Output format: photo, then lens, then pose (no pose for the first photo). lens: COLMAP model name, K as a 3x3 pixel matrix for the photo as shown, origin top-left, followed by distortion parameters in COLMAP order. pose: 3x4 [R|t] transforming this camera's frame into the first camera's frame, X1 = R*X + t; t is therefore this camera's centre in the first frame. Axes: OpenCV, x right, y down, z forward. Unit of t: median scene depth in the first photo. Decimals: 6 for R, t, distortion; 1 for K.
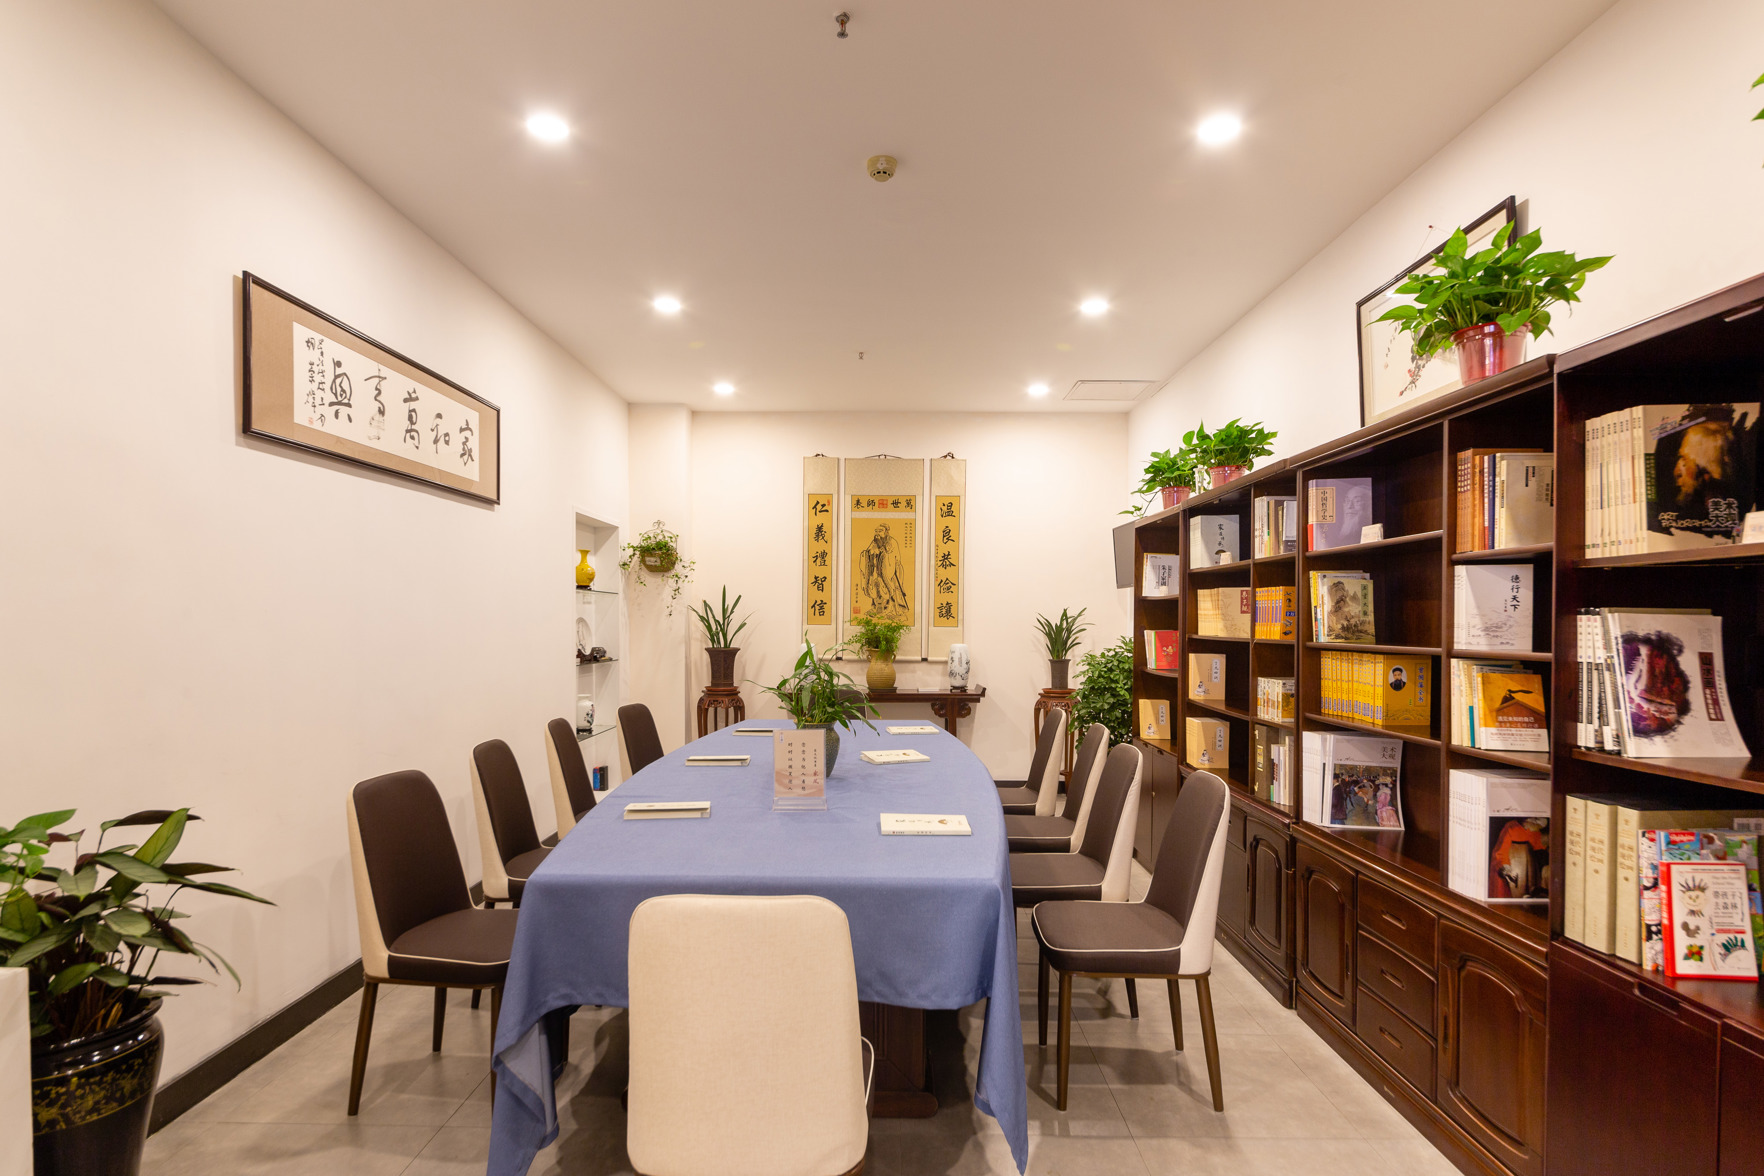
lens RADIAL K [[917.9, 0, 890.7], [0, 917.9, 636.7], [0, 0, 1]] dist [-0.012984, 0.000114]
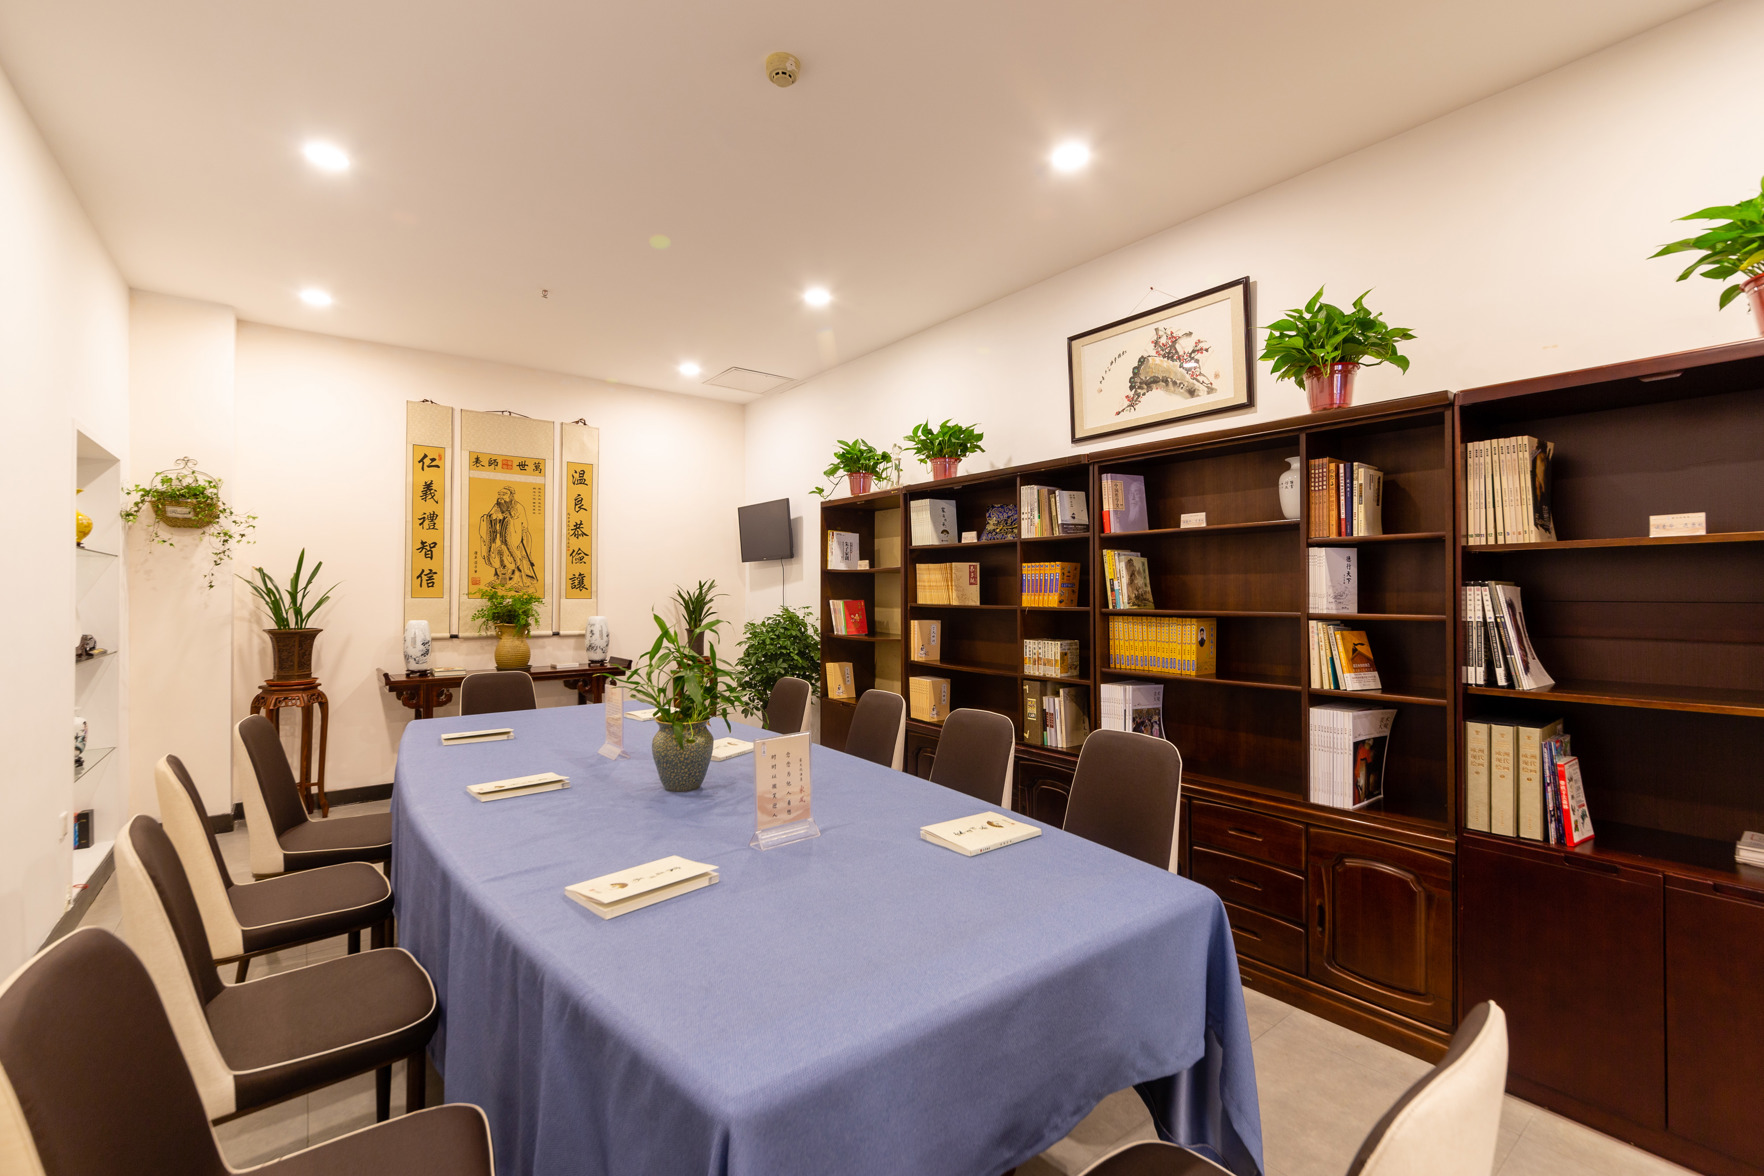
lens RADIAL K [[754.7, 0, 883.3], [0, 754.7, 583.5], [0, 0, 1]] dist [-0.000857, -0.000418]
pose [[0.791220, 0.001435, 0.611529, -0.273021], [0.015184, 0.999643, -0.021991, -0.007310], [-0.611343, 0.026685, 0.790916, 0.288745]]
